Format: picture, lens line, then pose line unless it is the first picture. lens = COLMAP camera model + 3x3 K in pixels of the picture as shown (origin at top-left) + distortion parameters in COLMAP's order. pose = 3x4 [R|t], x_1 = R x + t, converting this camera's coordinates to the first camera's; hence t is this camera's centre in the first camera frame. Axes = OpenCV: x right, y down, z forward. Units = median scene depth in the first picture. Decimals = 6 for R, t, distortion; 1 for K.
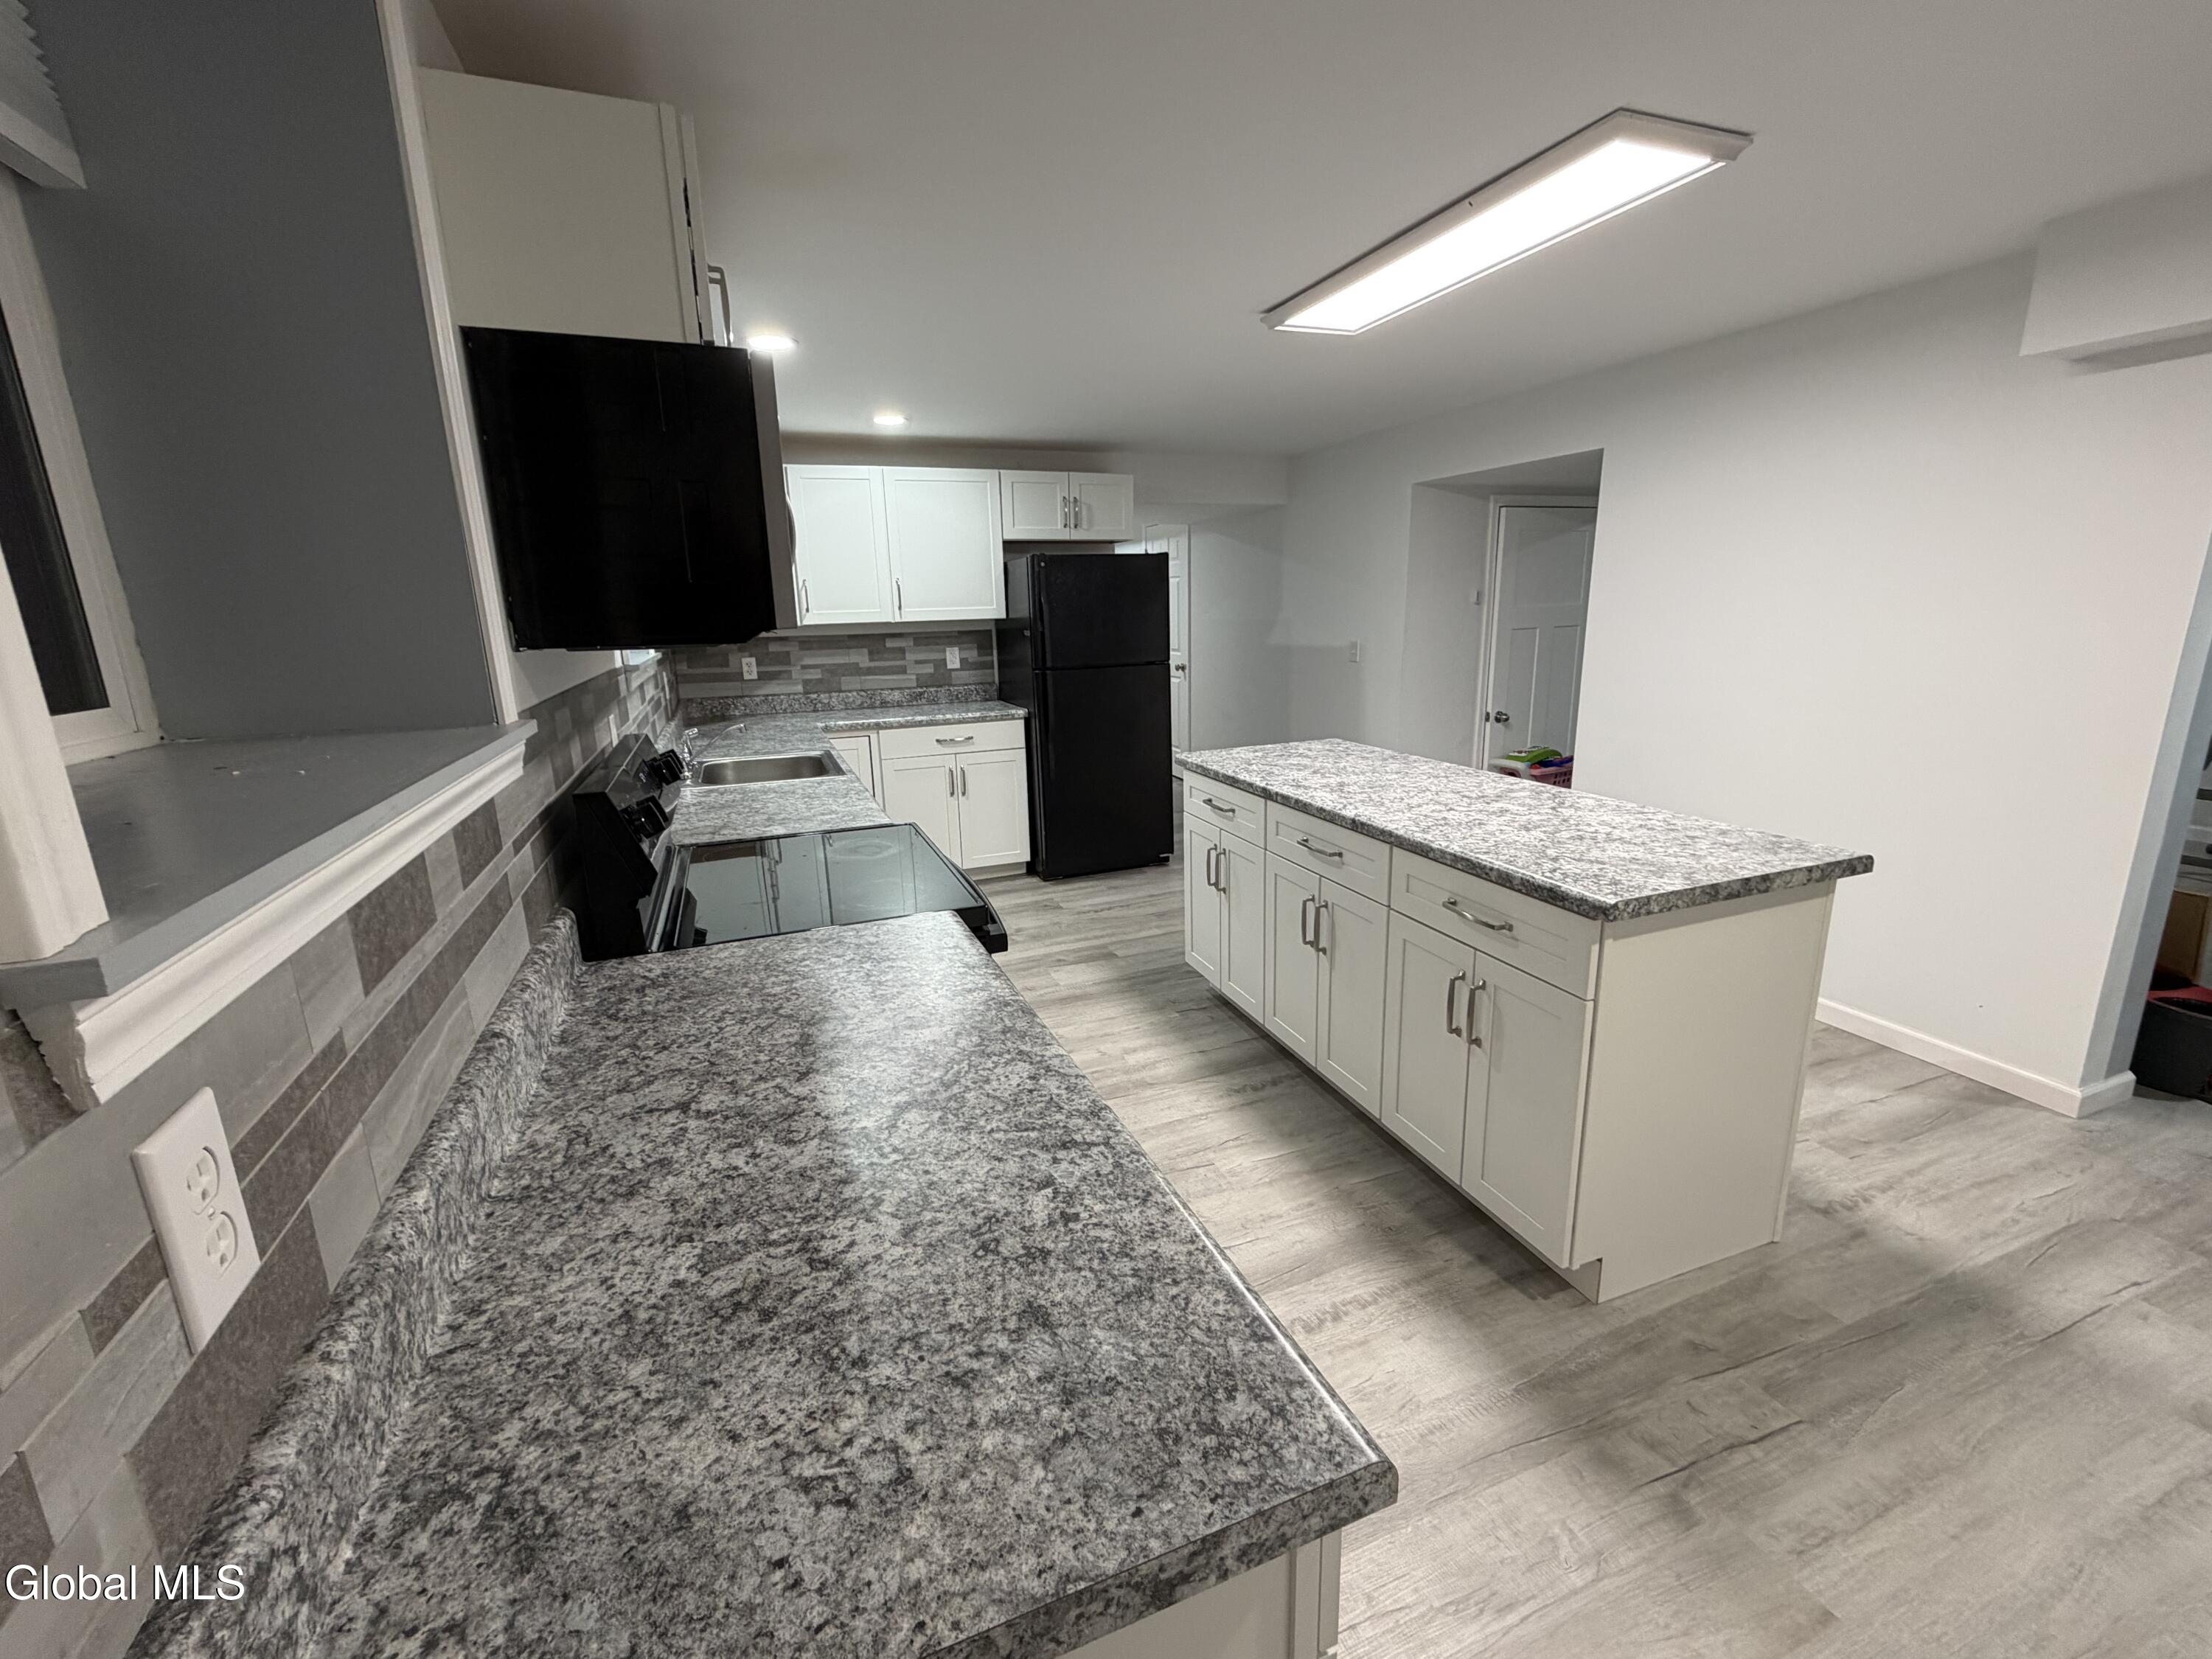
lens RADIAL K [[934.5, 0, 1102.3], [0, 934.5, 828.2], [0, 0, 1]] dist [0.000004, -0.000351]
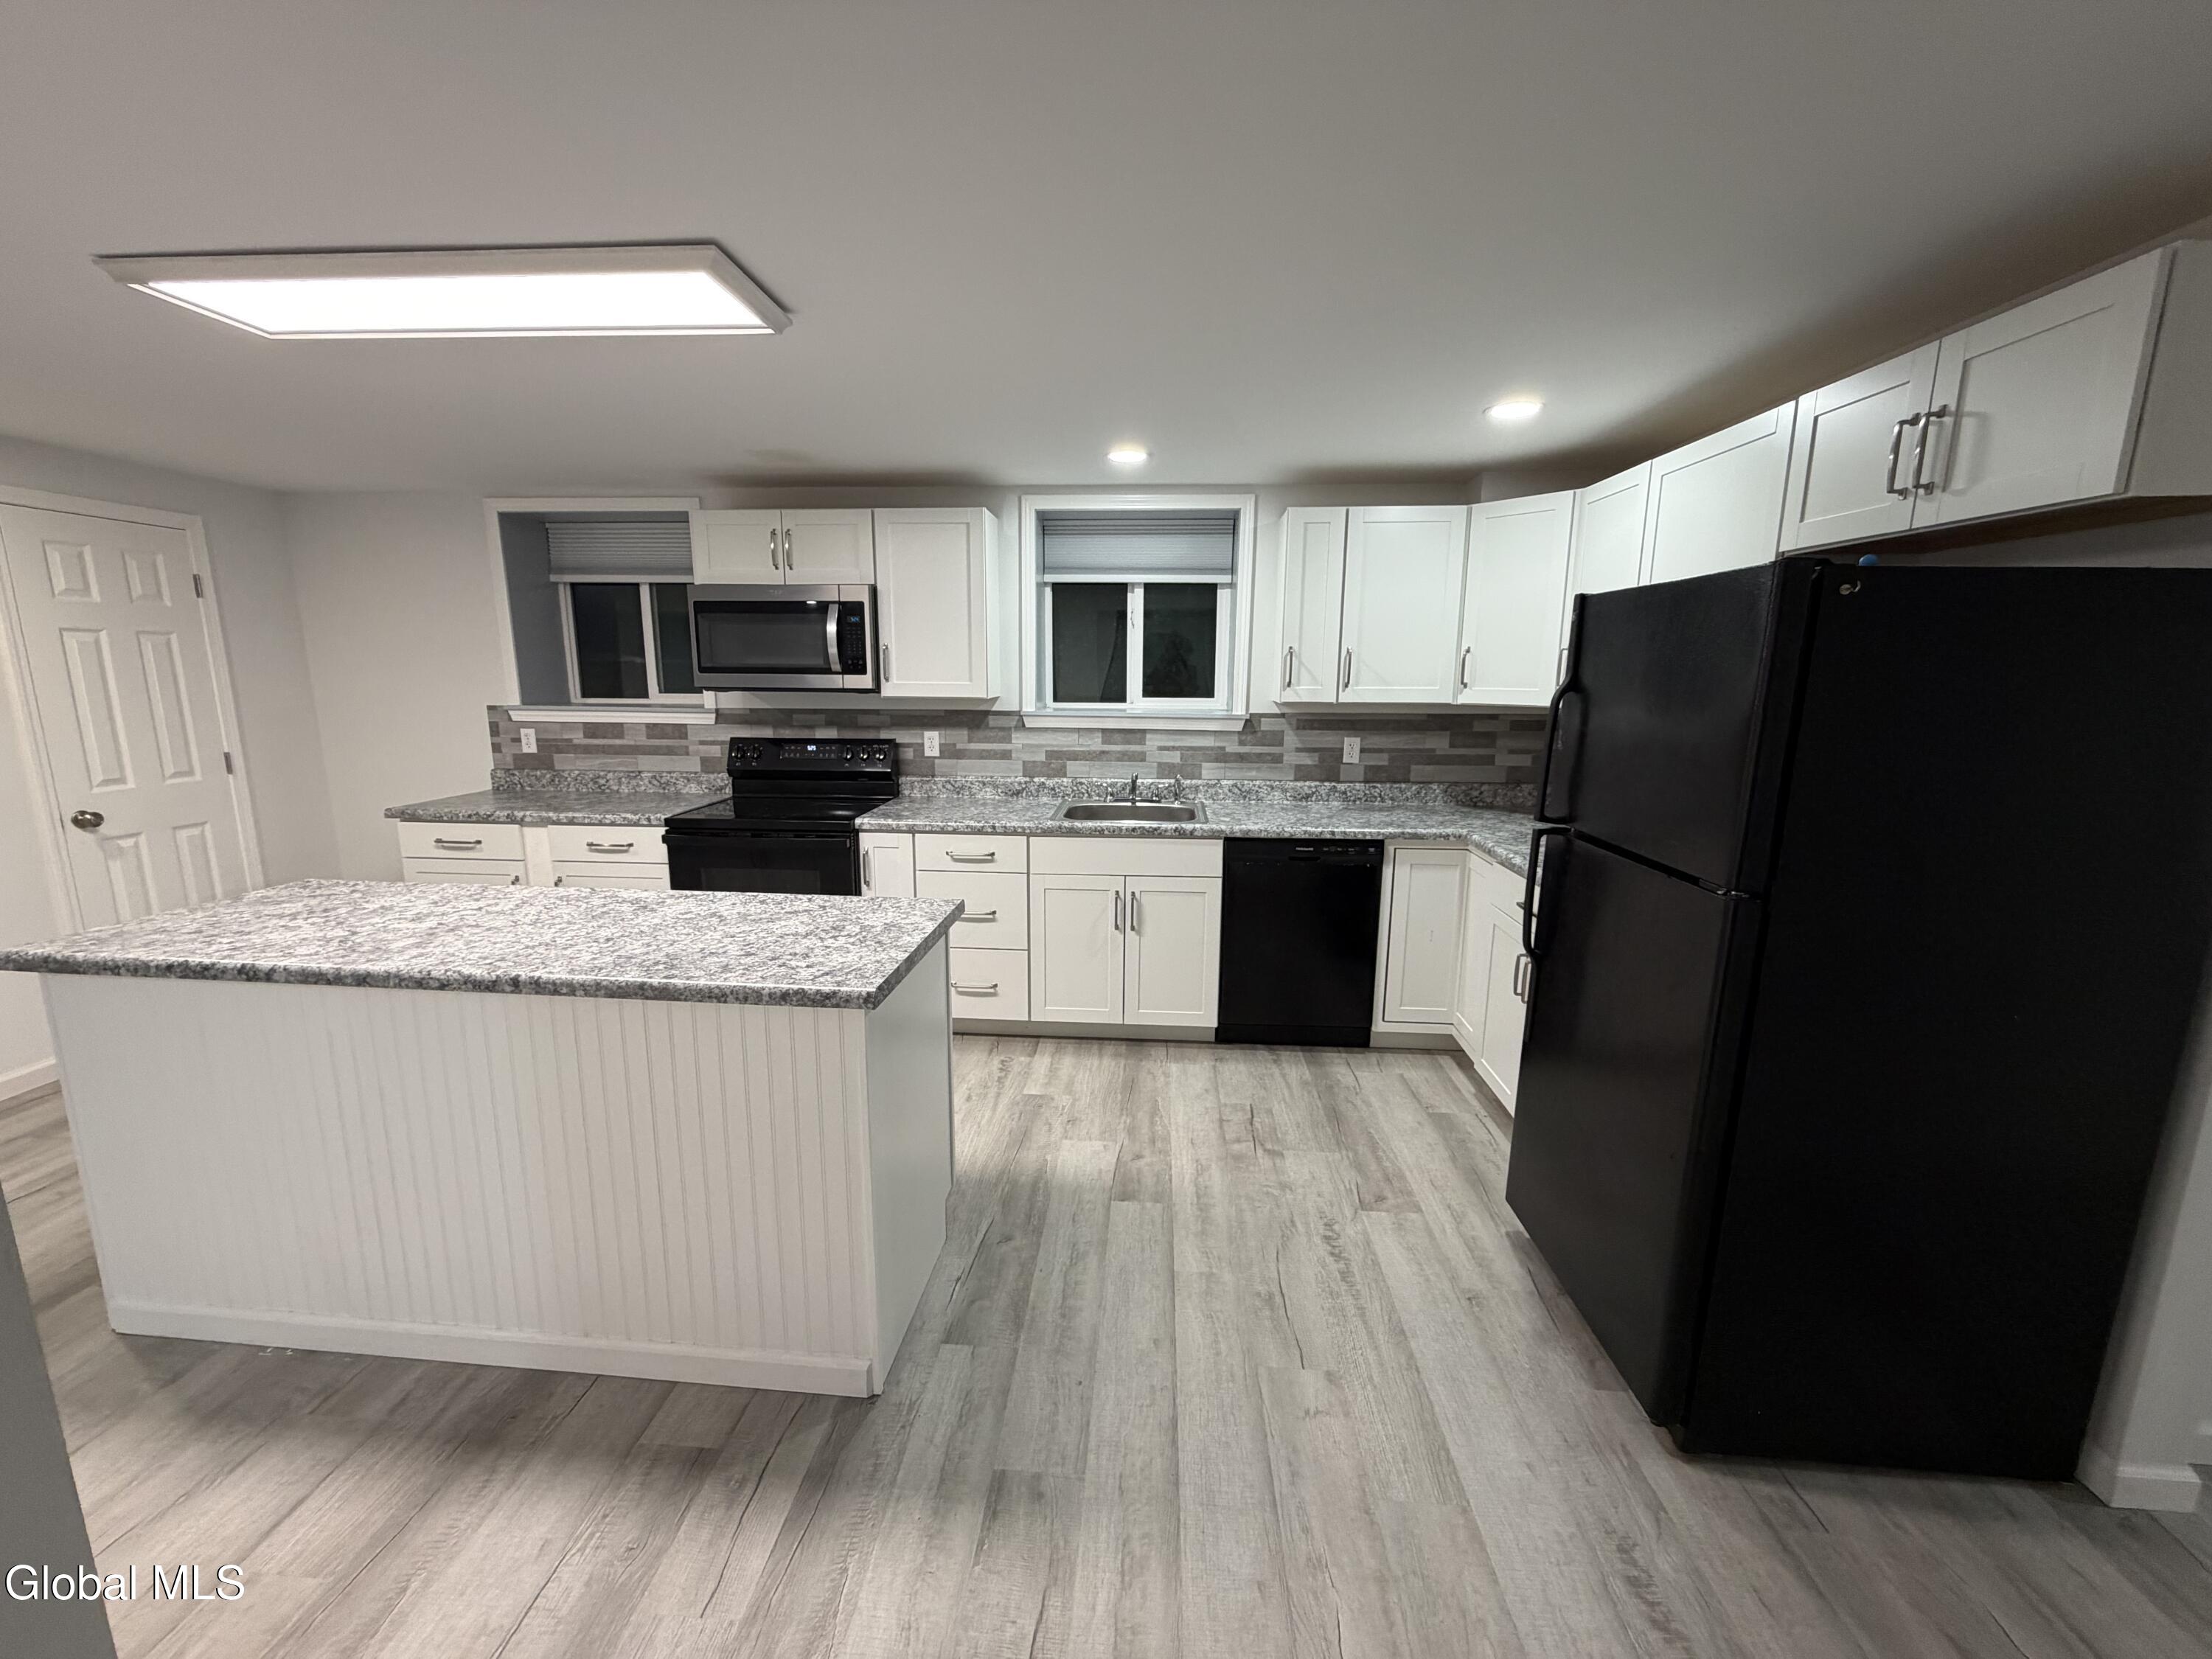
lens RADIAL K [[880.0, 0, 1097.7], [0, 880.0, 830.5], [0, 0, 1]] dist [-0.000105, -0.000442]
pose [[-0.428540, 0.188175, -0.883710, 0.454460], [-0.207288, 0.931508, 0.298873, -0.256573], [0.879423, 0.311262, -0.360182, 0.954905]]
